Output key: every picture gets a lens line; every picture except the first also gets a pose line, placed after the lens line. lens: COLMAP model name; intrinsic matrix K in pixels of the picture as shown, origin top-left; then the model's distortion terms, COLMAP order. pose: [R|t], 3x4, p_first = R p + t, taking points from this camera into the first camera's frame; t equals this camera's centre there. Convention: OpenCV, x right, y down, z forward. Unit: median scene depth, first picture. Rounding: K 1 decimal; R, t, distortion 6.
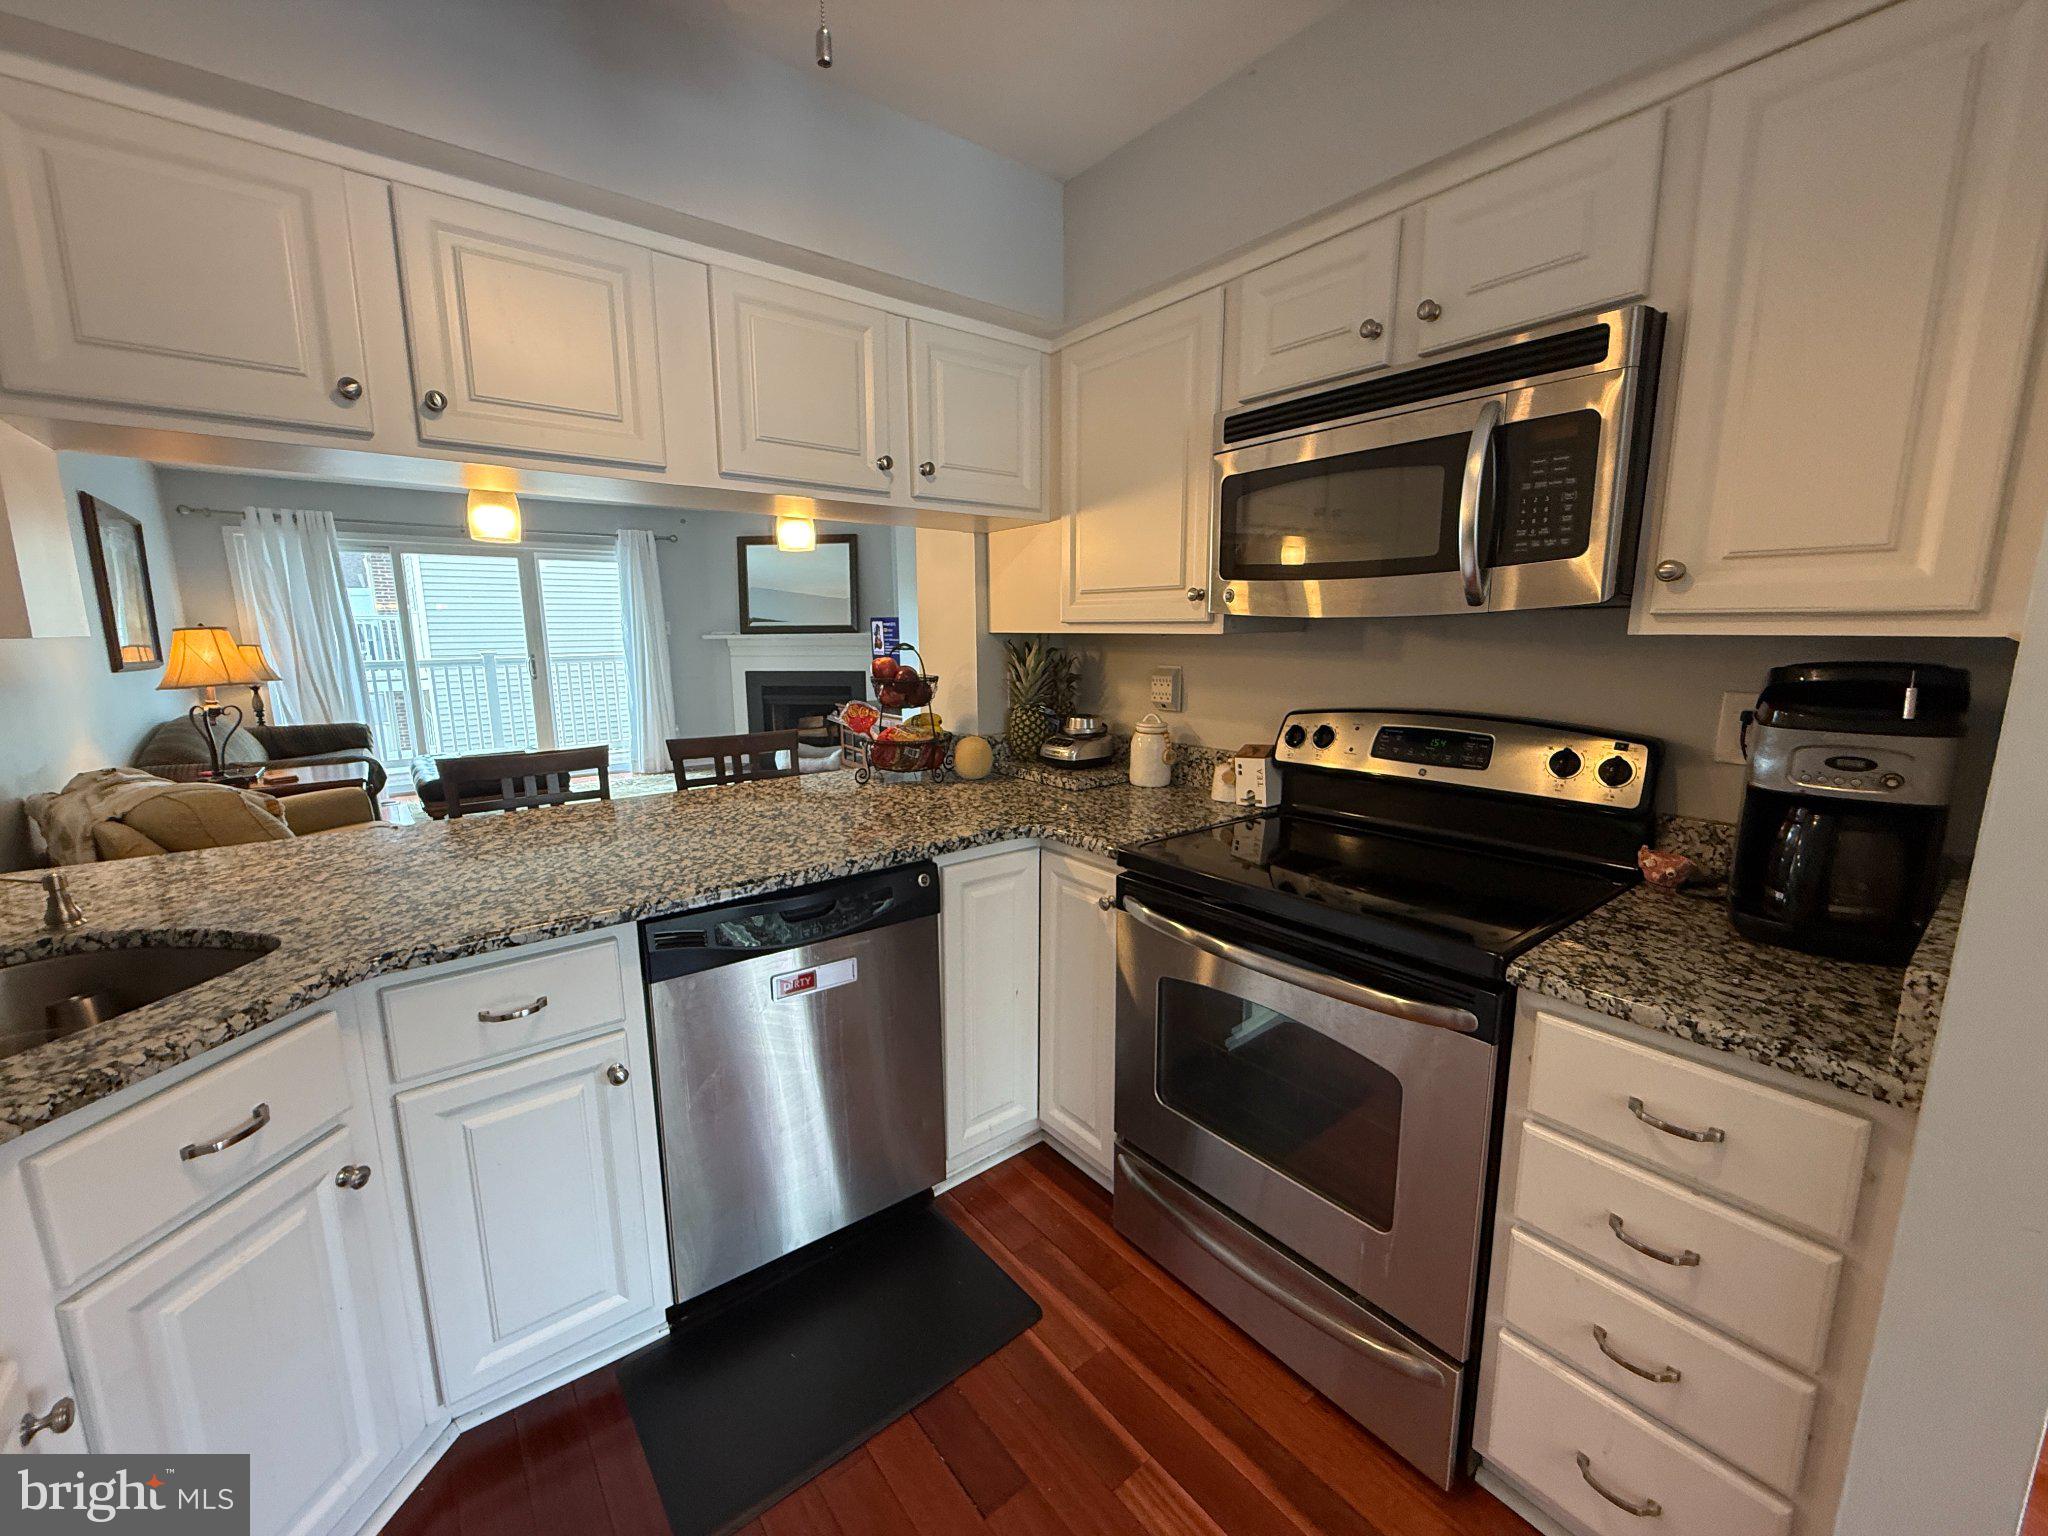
lens RADIAL K [[817.8, 0, 1022.4], [0, 817.8, 770.0], [0, 0, 1]] dist [-0.000499, 0.000058]
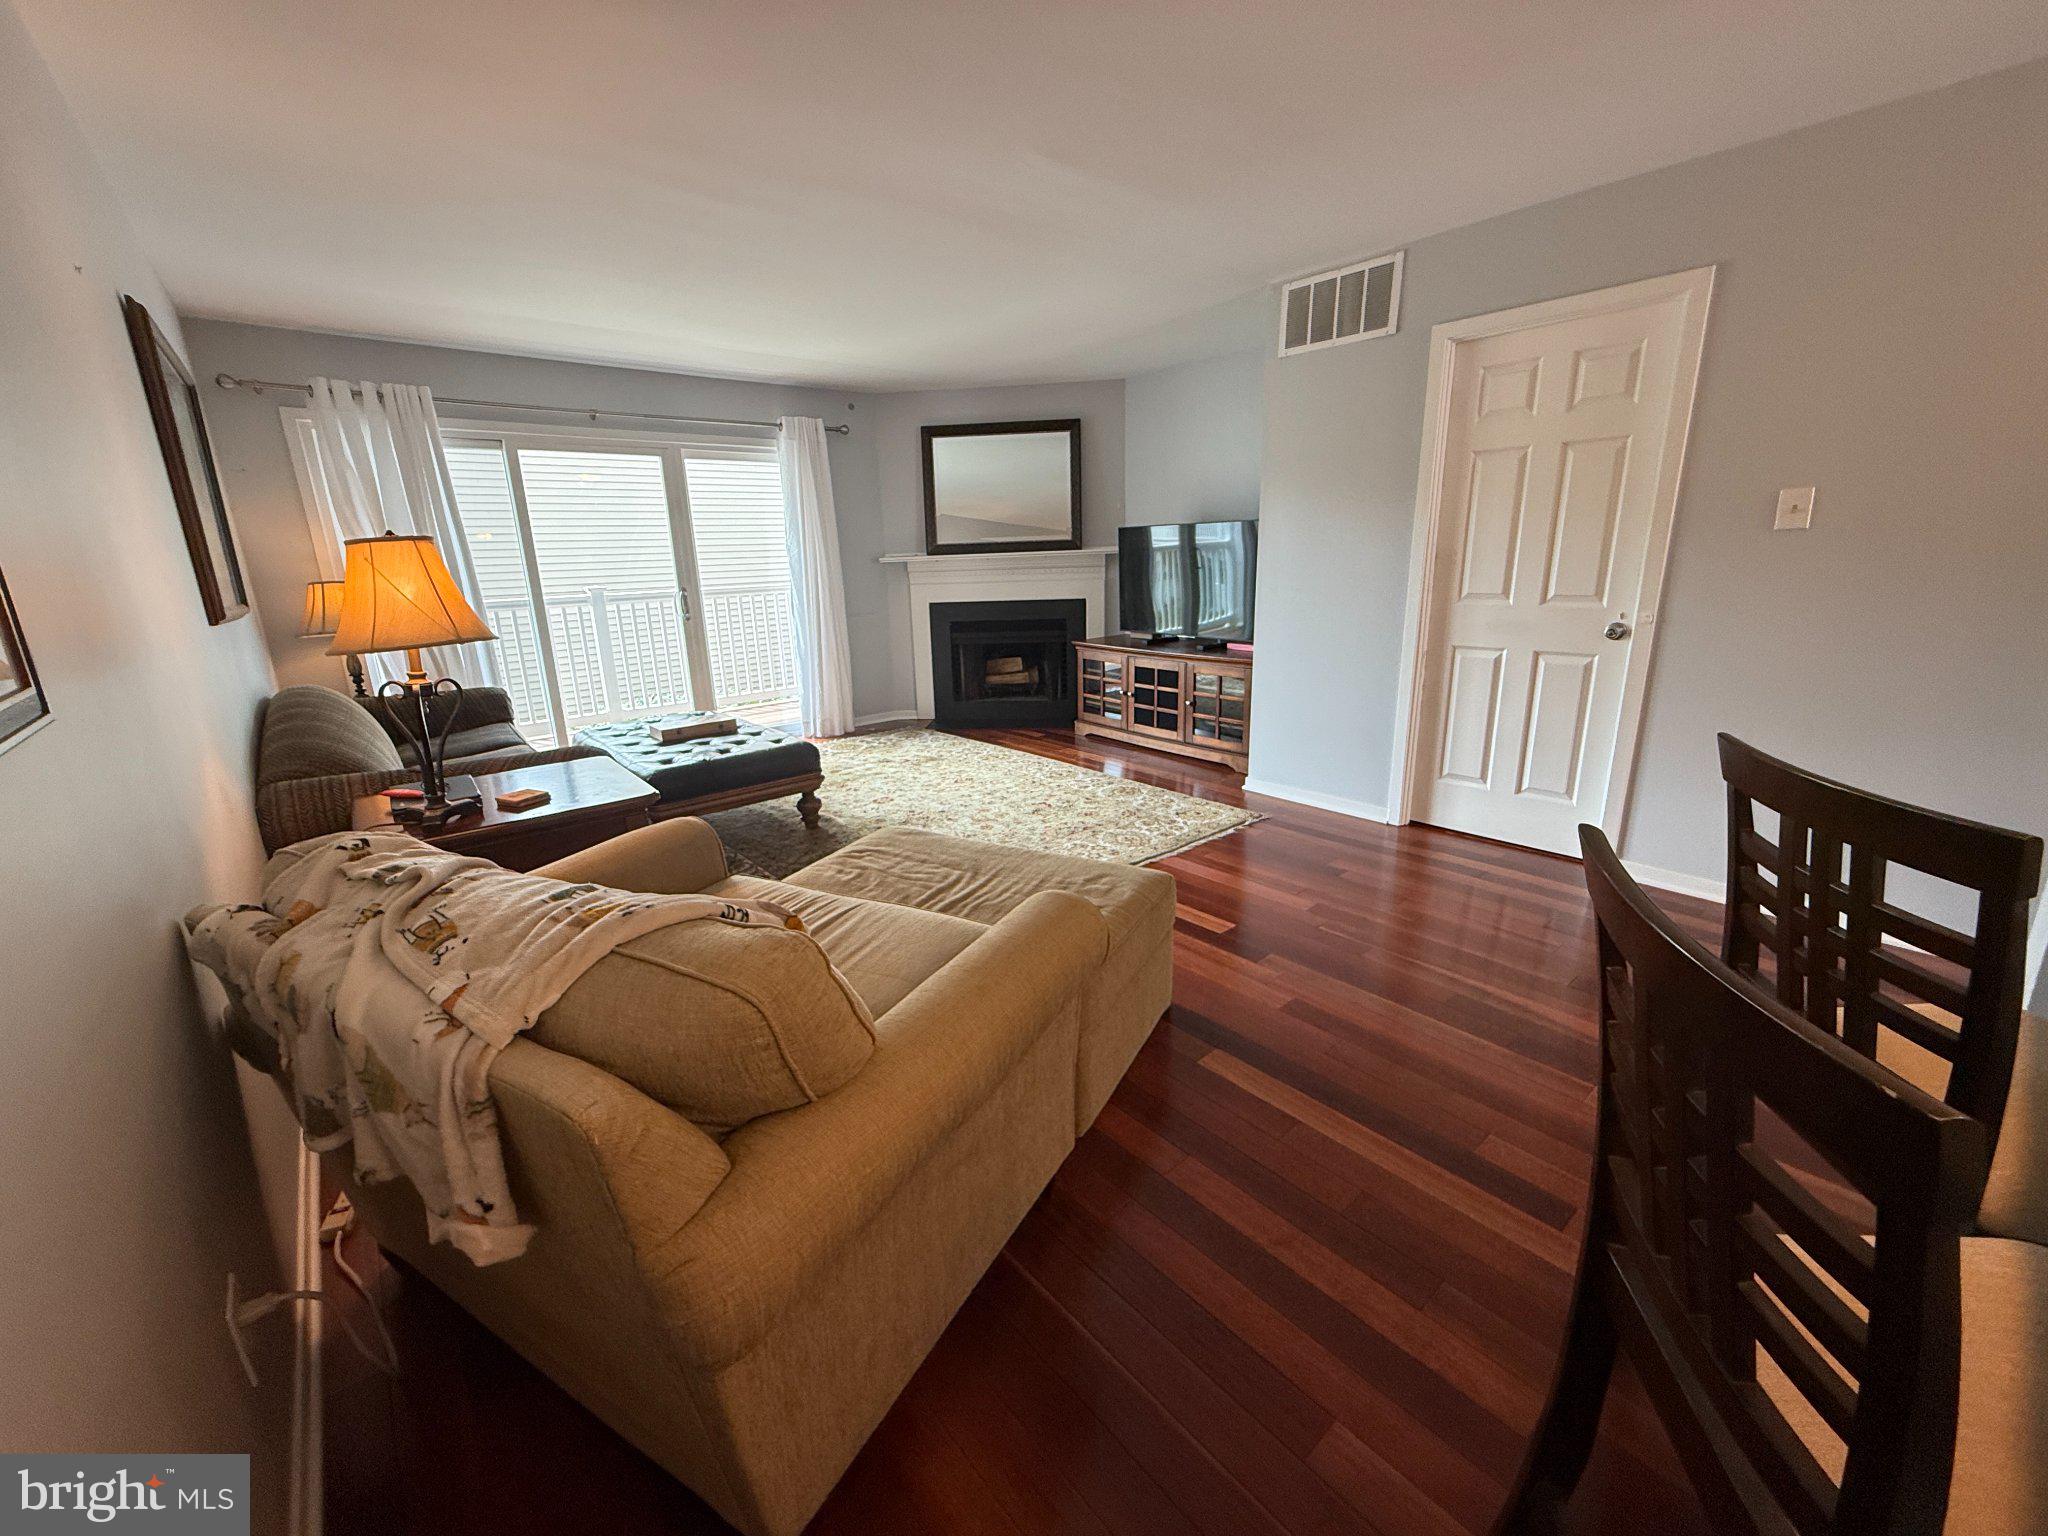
lens RADIAL K [[817.8, 0, 1022.0], [0, 817.8, 769.6], [0, 0, 1]] dist [-0.000499, 0.000058]
pose [[0.999277, -0.031609, 0.021109, -0.897457], [0.029735, 0.996032, 0.083883, -0.079639], [-0.023677, -0.083195, 0.996252, 0.647001]]
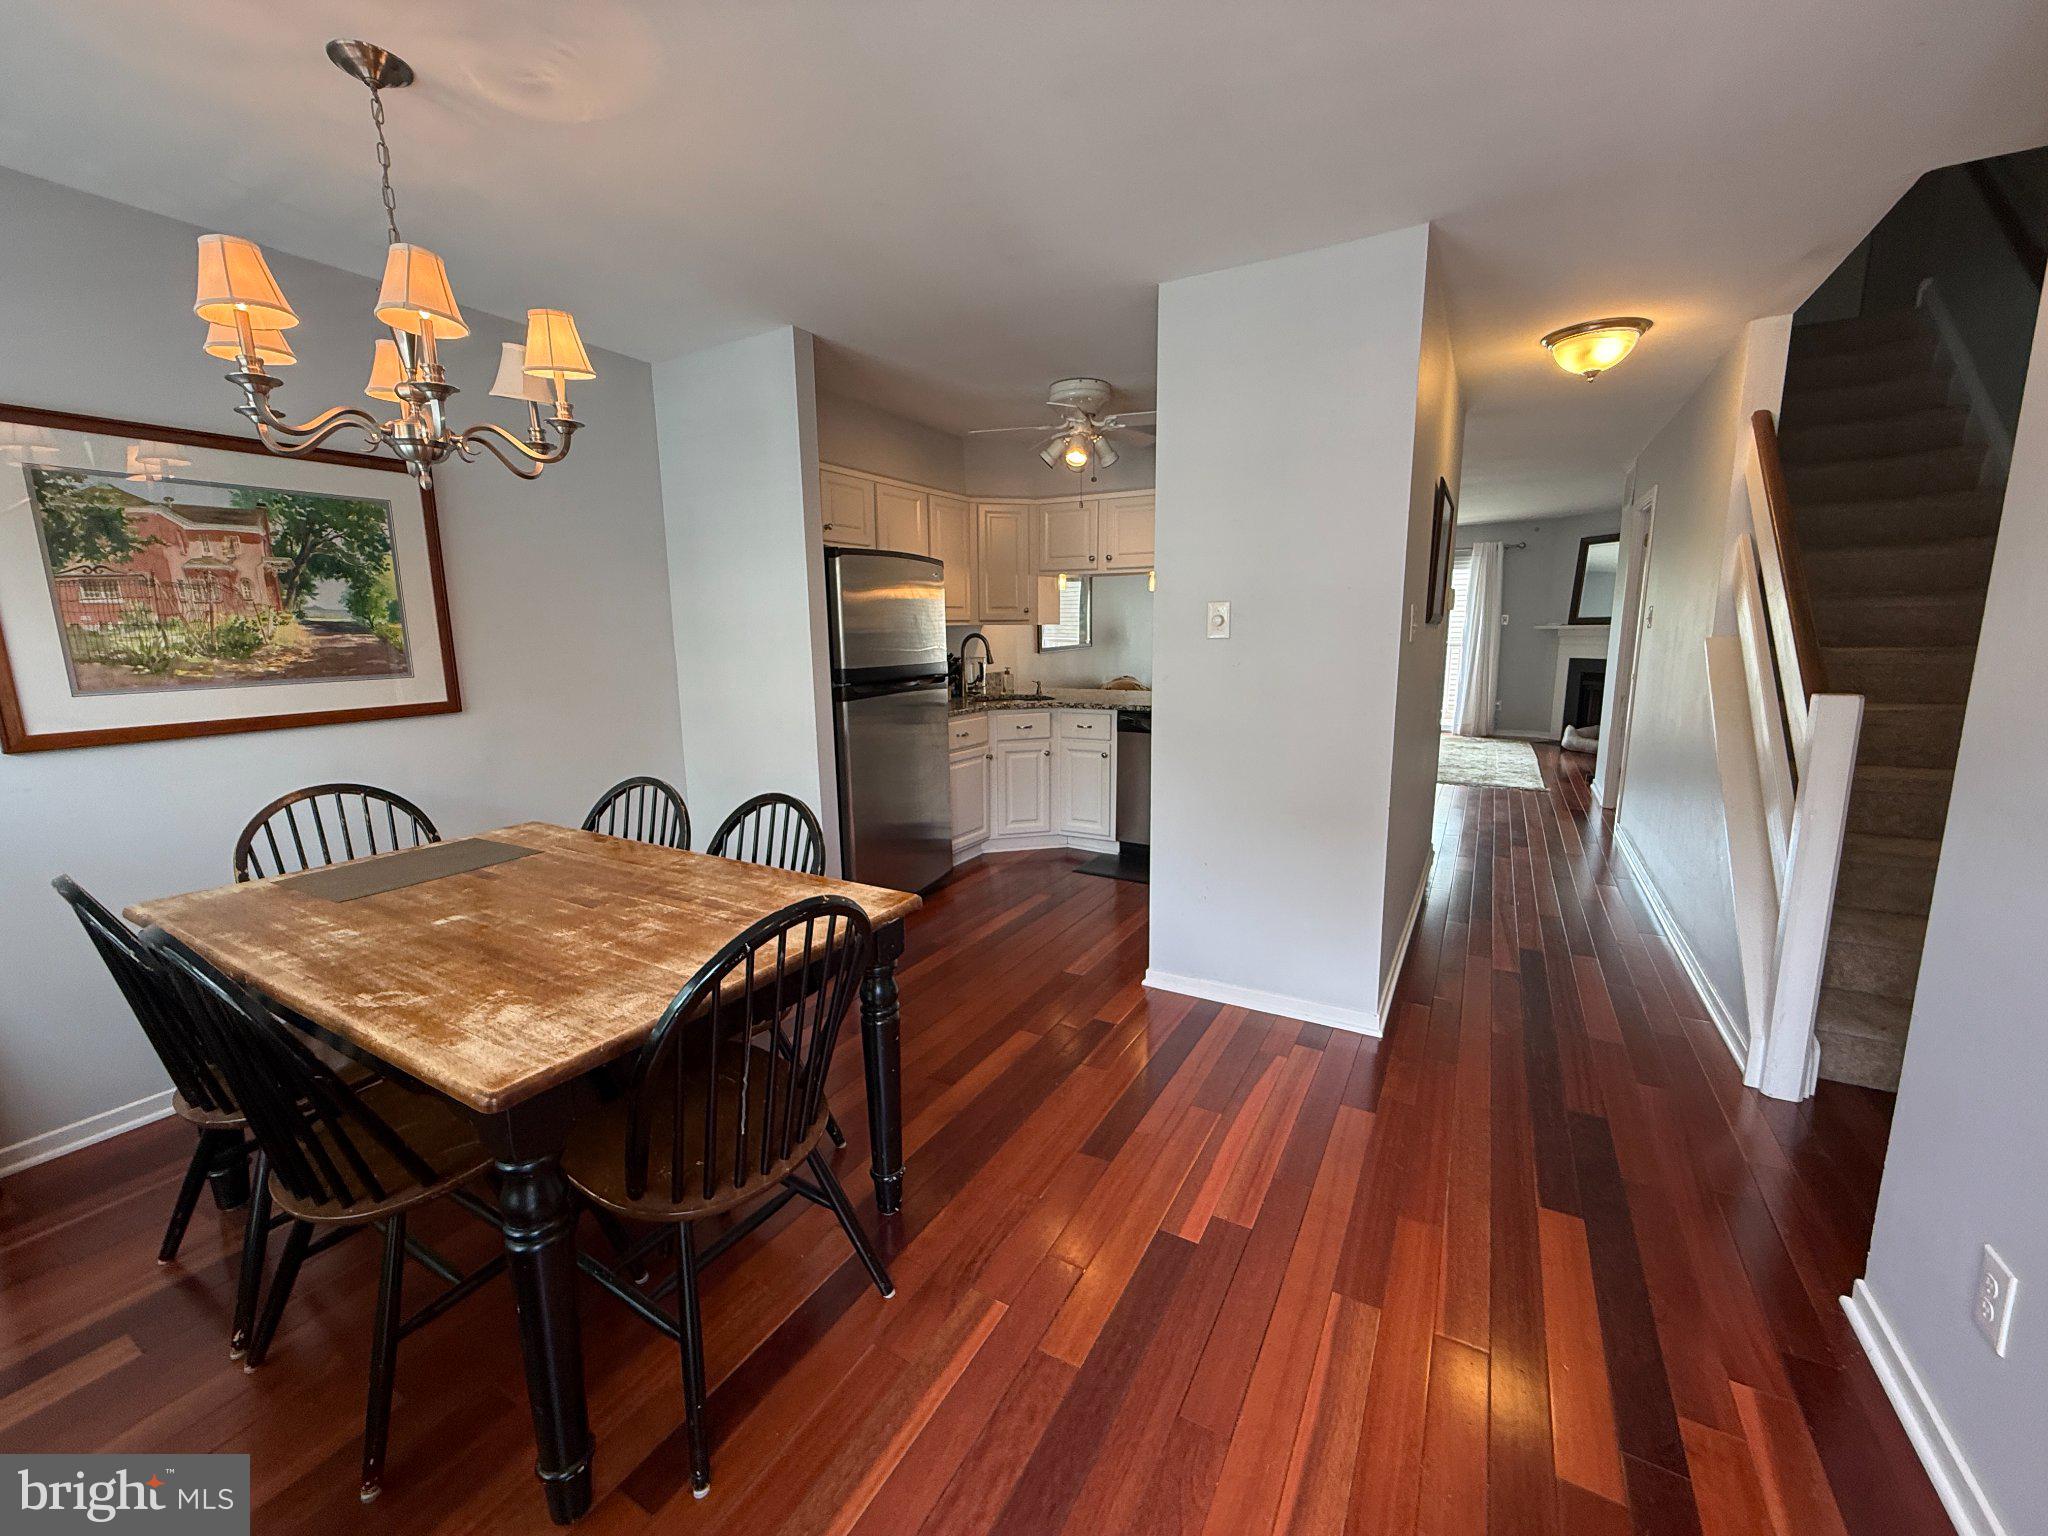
lens RADIAL K [[817.8, 0, 1014.5], [0, 817.8, 768.1], [0, 0, 1]] dist [-0.000499, 0.000058]
pose [[0.363599, 0.157955, -0.918067, 1.437311], [-0.152273, 0.982342, 0.108707, 0.068401], [0.919026, 0.100271, 0.381230, -0.359823]]
